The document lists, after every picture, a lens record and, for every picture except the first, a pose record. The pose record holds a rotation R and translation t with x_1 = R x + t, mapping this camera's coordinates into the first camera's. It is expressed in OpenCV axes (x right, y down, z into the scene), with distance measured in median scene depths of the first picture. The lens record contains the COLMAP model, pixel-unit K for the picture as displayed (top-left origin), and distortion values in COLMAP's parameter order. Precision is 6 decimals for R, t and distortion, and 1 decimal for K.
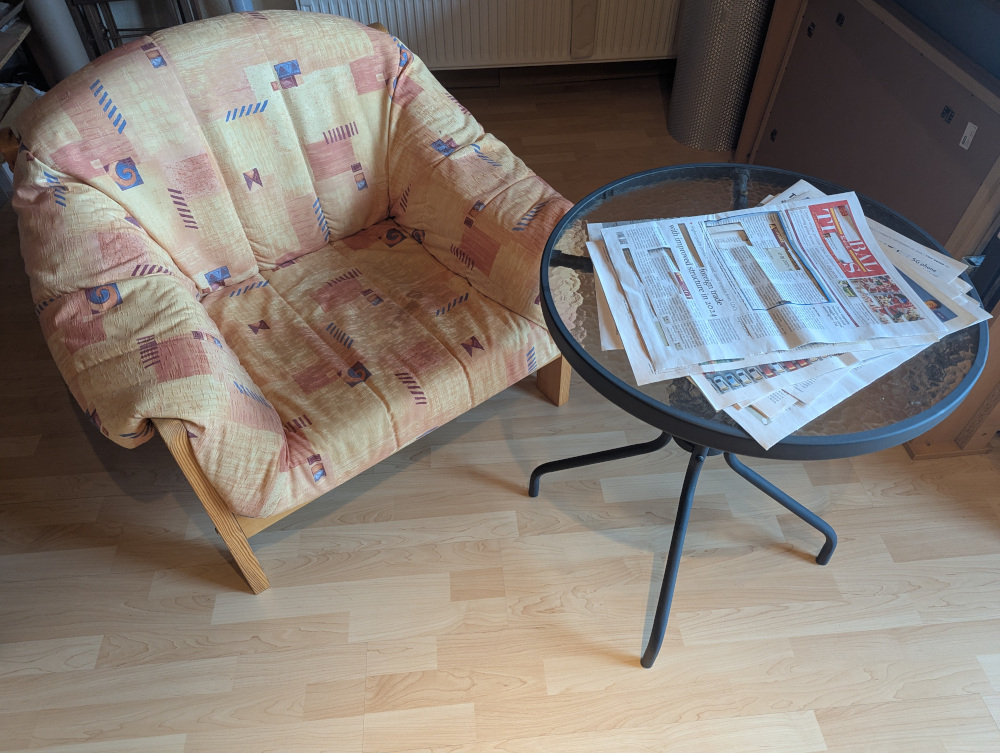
lens RADIAL K [[706.7, 0, 500.0], [0, 706.7, 376.5], [0, 0, 1]] dist [0.018563, -0.001736]
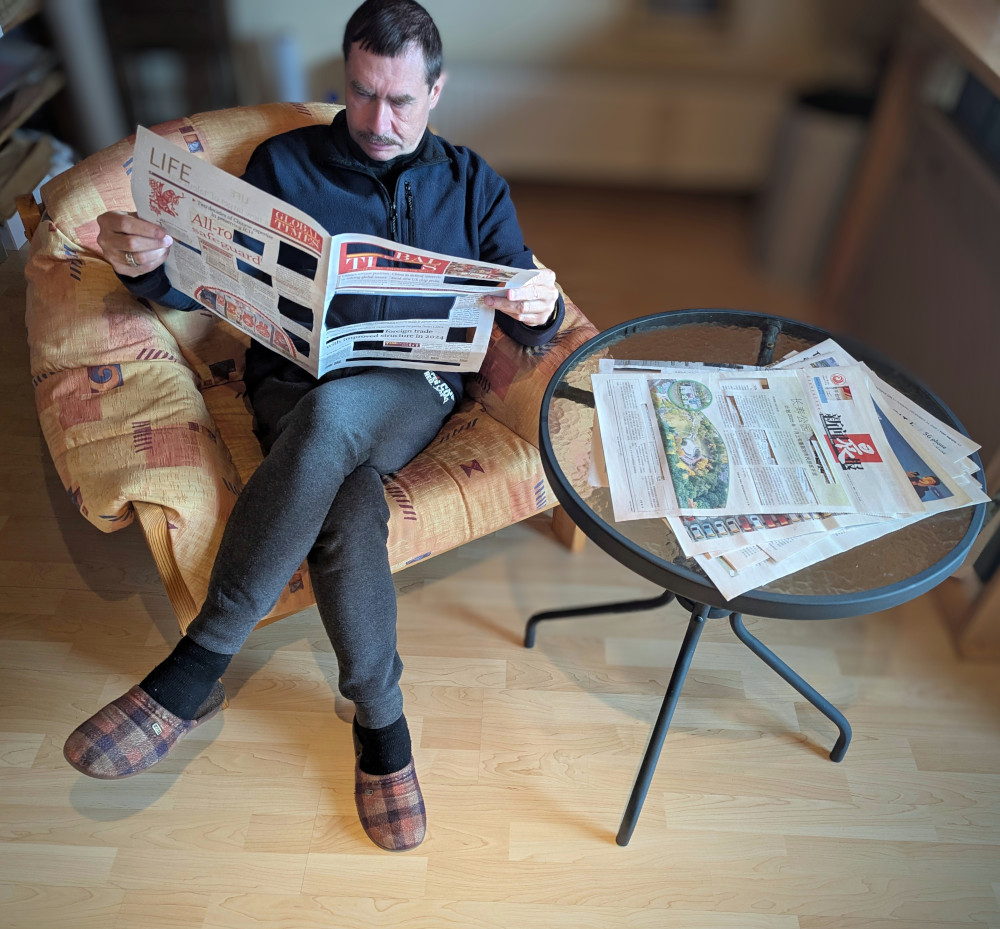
lens RADIAL K [[897.4, 0, 525.3], [0, 897.4, 466.3], [0, 0, 1]] dist [0.004263, 0.022102]
pose [[0.992117, 0.118150, -0.041769, 0.077333], [-0.120783, 0.990385, -0.067450, 0.022528], [0.033398, 0.071963, 0.996848, -0.190544]]
